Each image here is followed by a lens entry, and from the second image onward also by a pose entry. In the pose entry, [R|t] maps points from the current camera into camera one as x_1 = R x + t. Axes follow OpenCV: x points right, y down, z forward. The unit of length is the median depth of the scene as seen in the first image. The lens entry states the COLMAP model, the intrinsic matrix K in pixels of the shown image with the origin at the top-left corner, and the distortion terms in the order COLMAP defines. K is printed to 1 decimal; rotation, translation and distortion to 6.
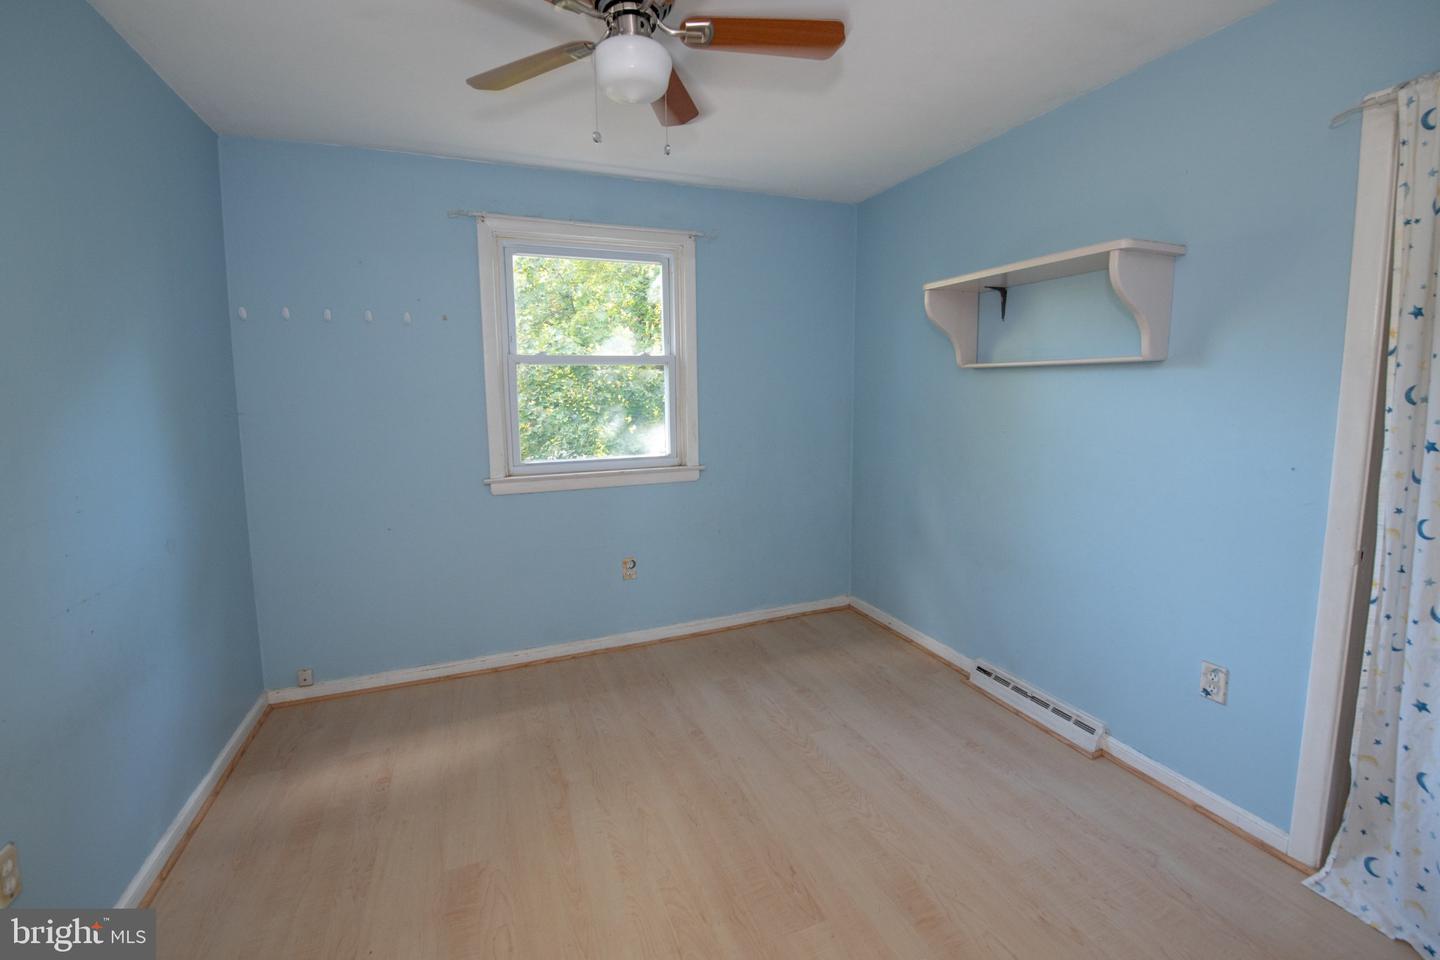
lens RADIAL K [[621.6, 0, 717.6], [0, 621.6, 469.8], [0, 0, 1]] dist [-0.018462, -0.001612]
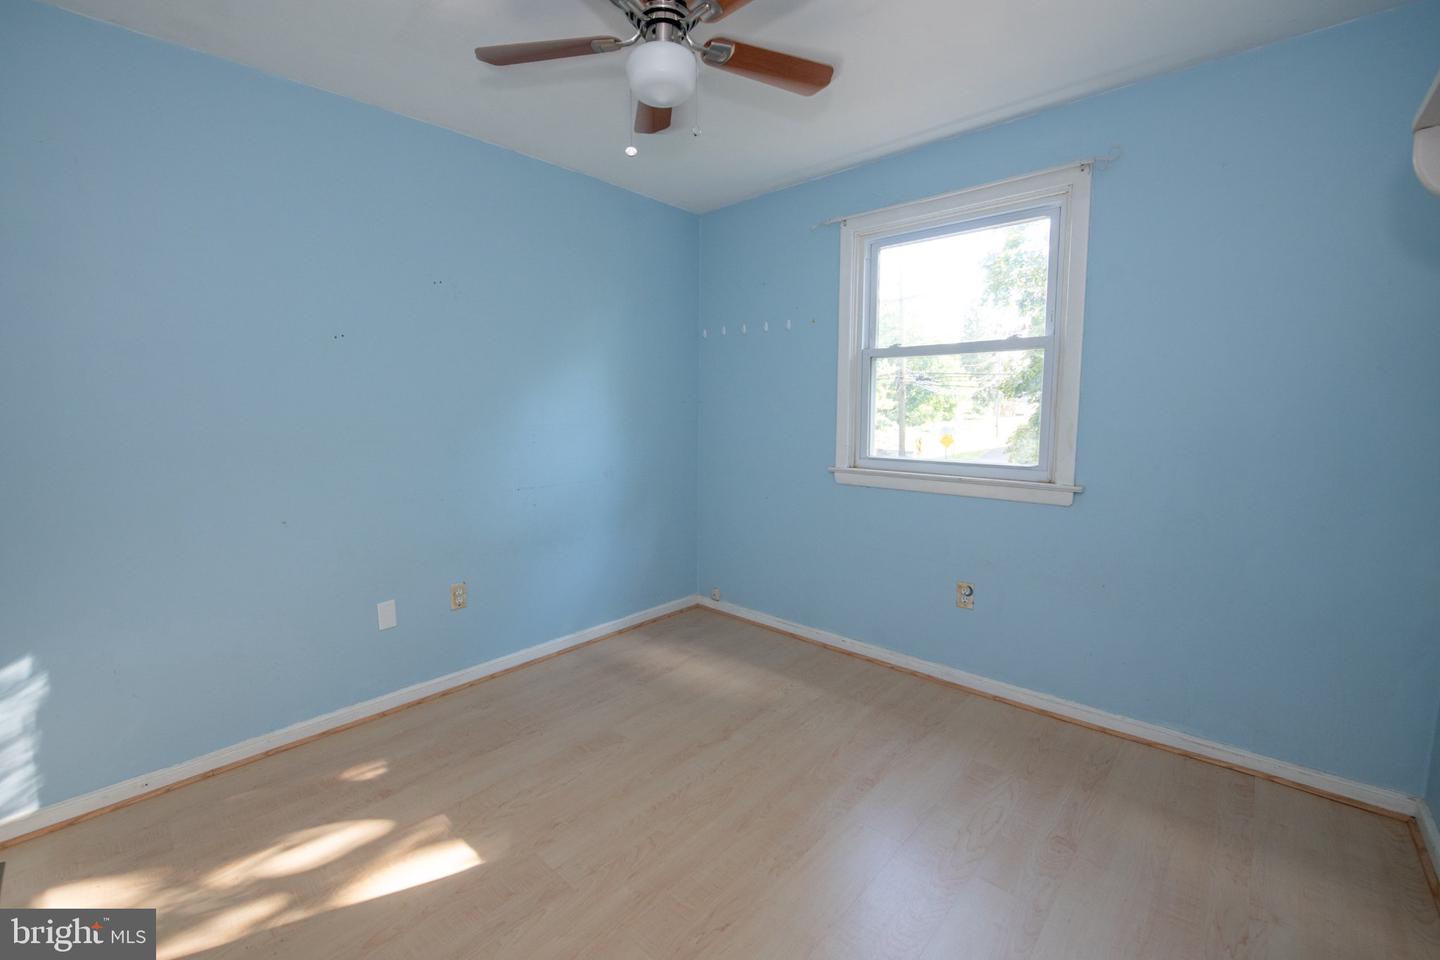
lens RADIAL K [[621.6, 0, 713.7], [0, 621.6, 481.1], [0, 0, 1]] dist [-0.018462, -0.001612]
pose [[0.389694, 0.118300, -0.913315, 0.511325], [-0.122717, 0.989542, 0.075813, -0.016870], [0.912732, 0.082535, 0.400136, 0.367933]]
